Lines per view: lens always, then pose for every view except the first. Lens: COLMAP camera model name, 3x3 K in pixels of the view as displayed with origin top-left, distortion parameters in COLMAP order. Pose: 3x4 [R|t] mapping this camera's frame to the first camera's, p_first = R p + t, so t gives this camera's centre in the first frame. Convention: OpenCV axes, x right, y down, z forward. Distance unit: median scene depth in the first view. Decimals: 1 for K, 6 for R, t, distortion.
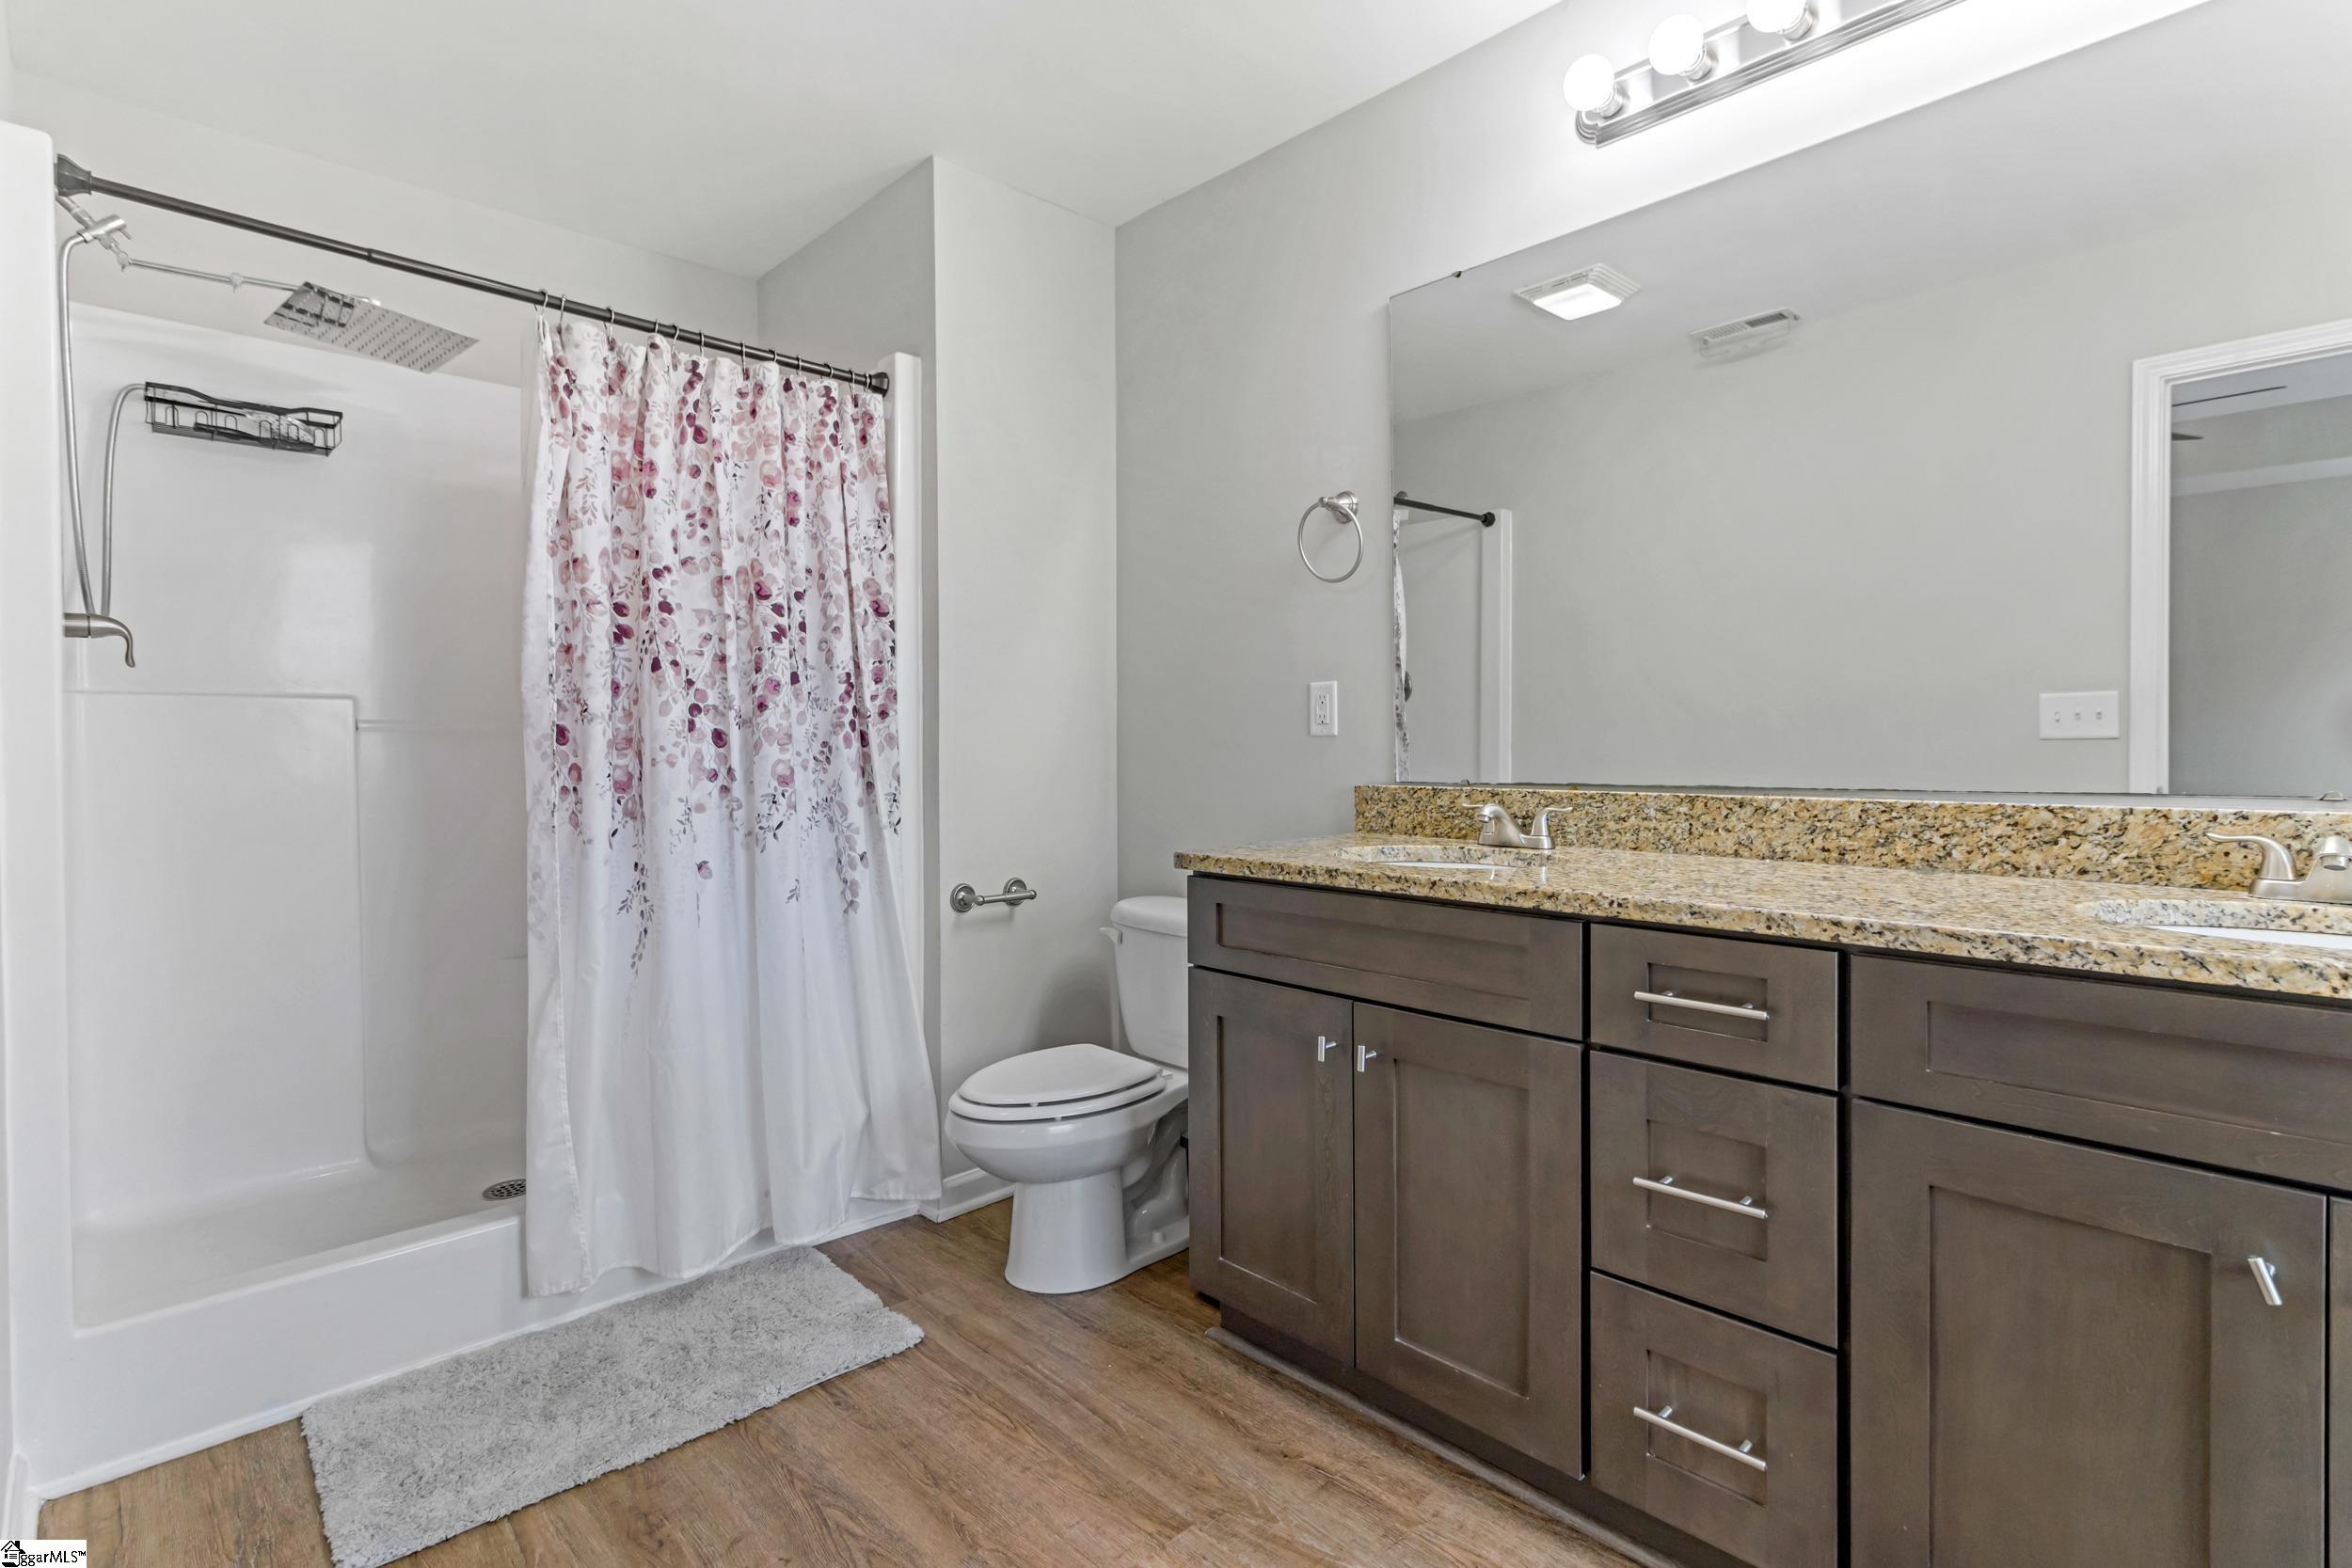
lens RADIAL K [[1134.2, 0, 1176.5], [0, 1134.2, 779.3], [0, 0, 1]] dist [0.000651, 0.000329]
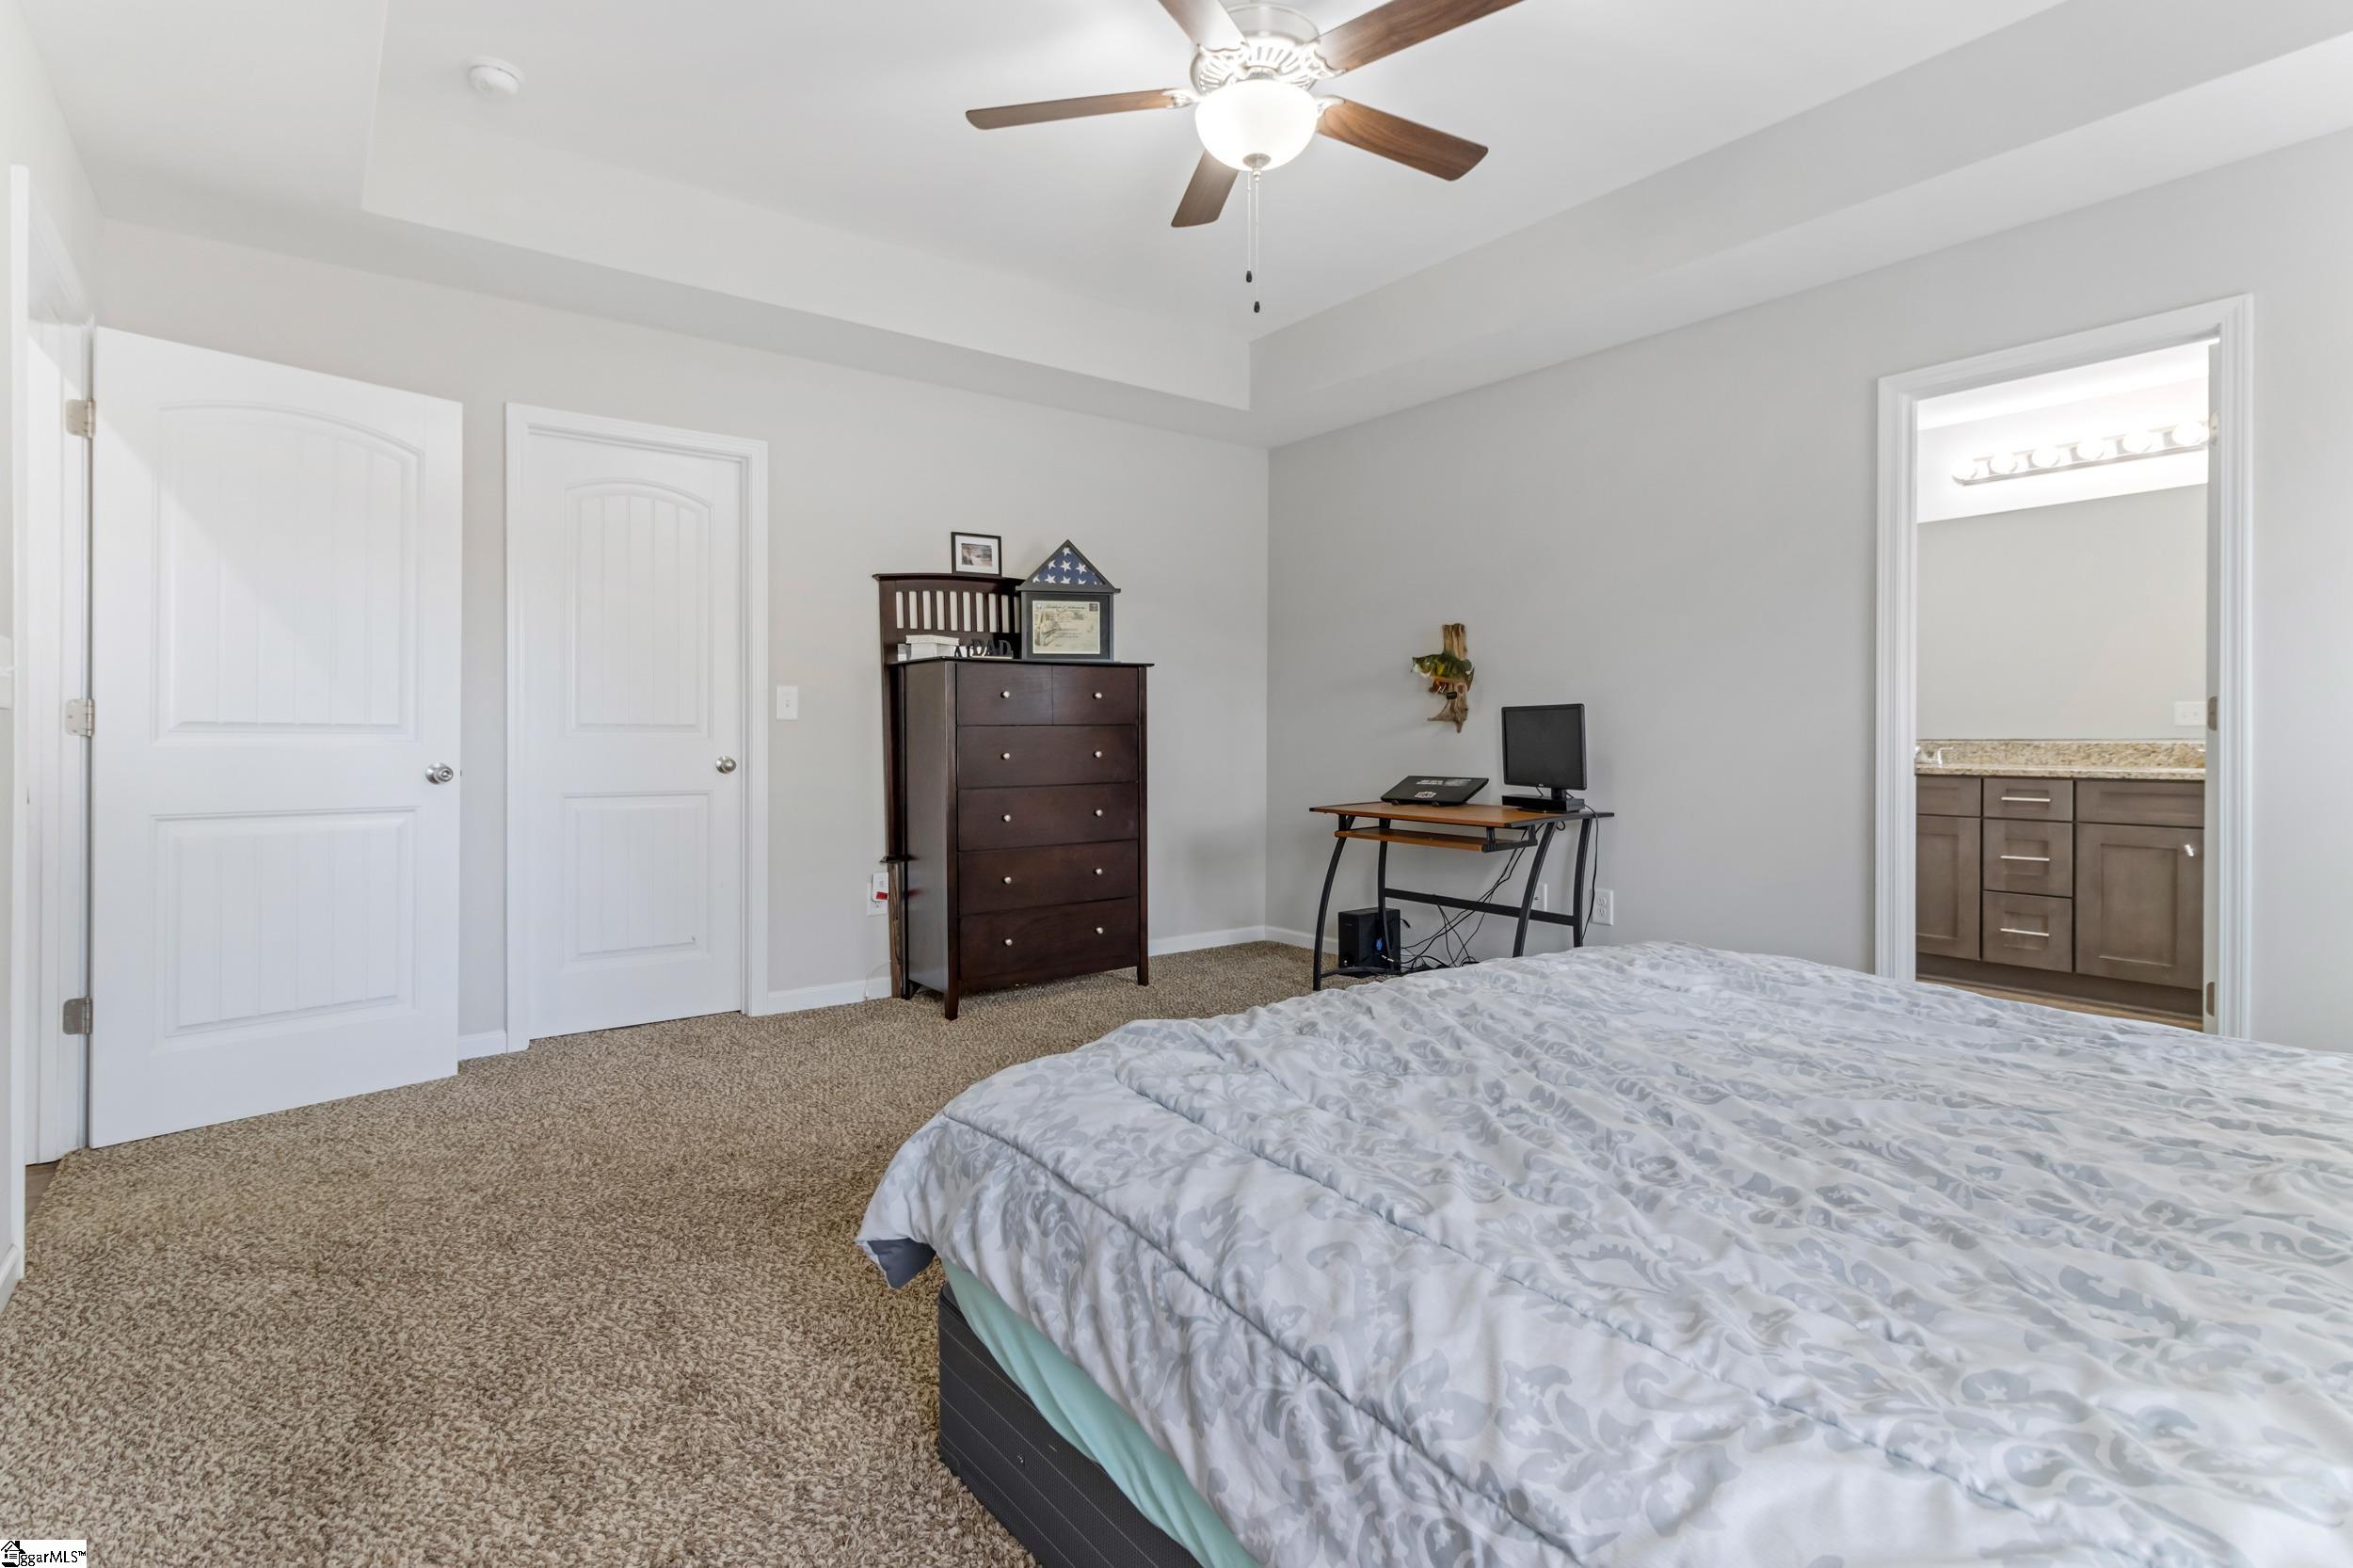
lens RADIAL K [[1134.8, 0, 1163.1], [0, 1134.8, 743.0], [0, 0, 1]] dist [0.000651, 0.000329]
pose [[0.992264, 0.016554, -0.123034, -1.274095], [-0.018989, 0.999646, -0.018646, 0.113095], [0.122681, 0.020838, 0.992227, -2.028090]]
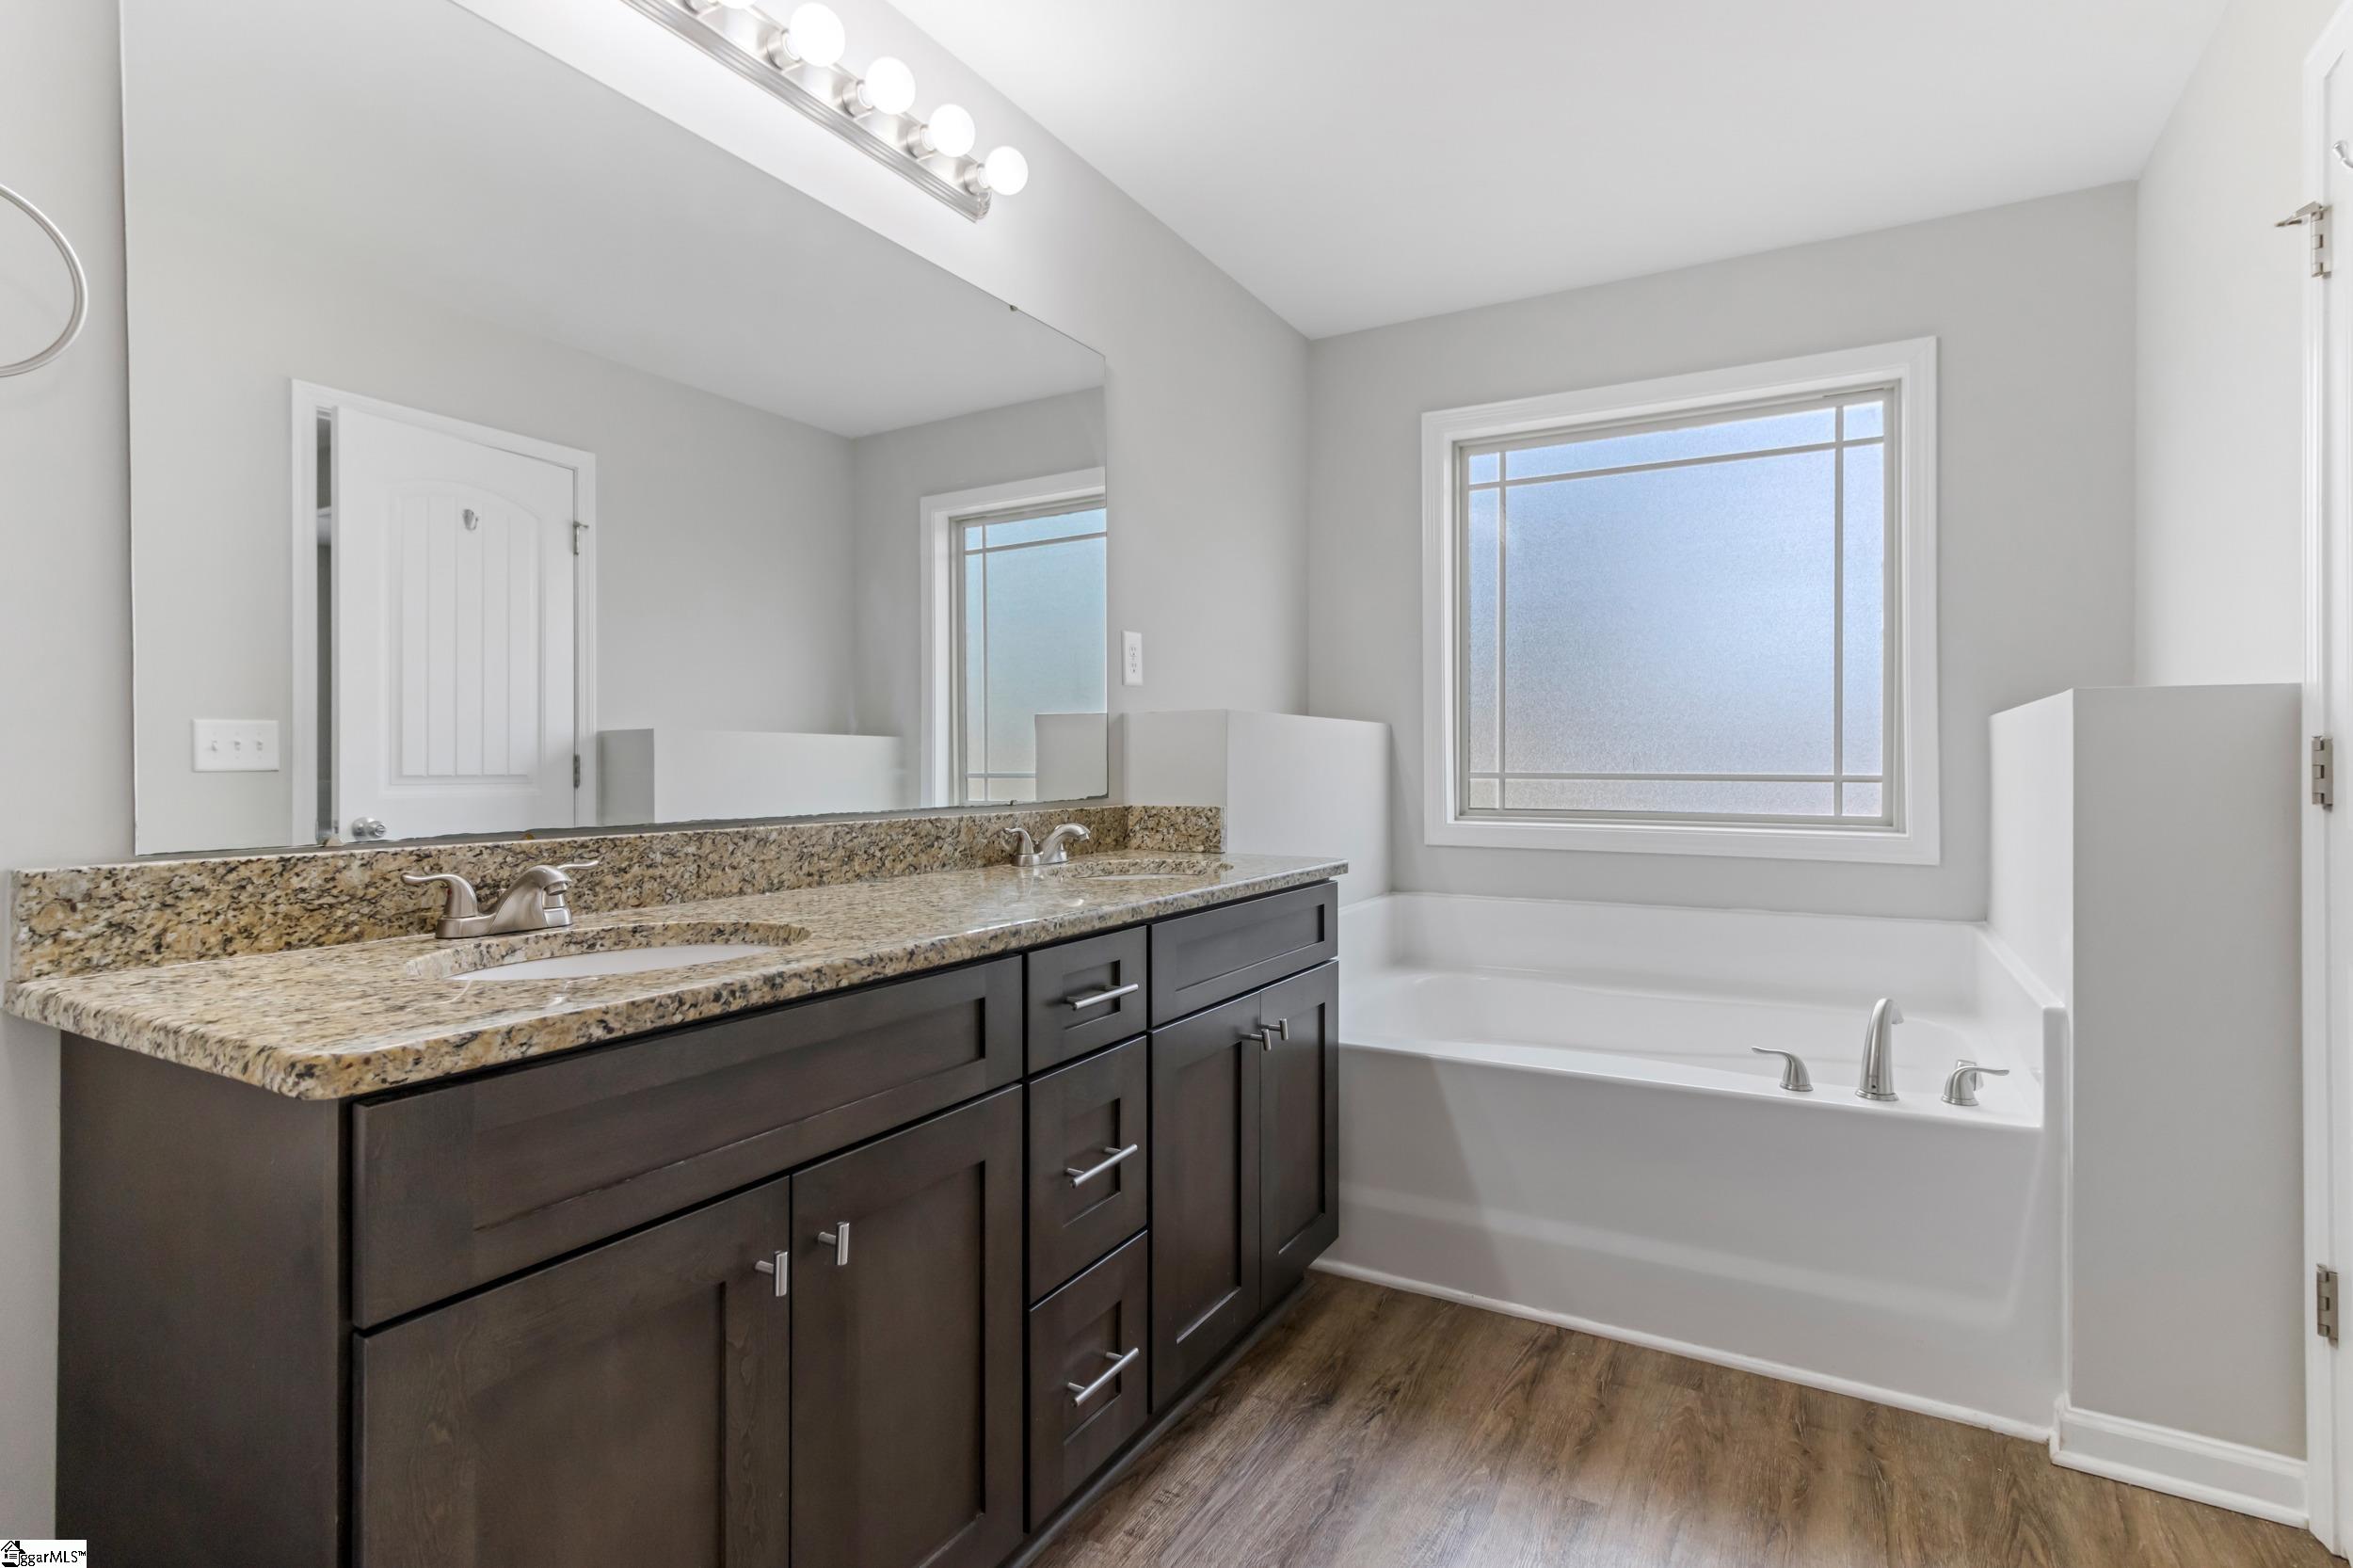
lens RADIAL K [[1134.8, 0, 1186.2], [0, 1134.8, 762.9], [0, 0, 1]] dist [0.000651, 0.000329]
pose [[-0.274831, 0.008457, 0.961455, -0.517070], [0.036129, 0.999346, 0.001538, -0.028660], [-0.960814, 0.035159, -0.274956, 0.942853]]
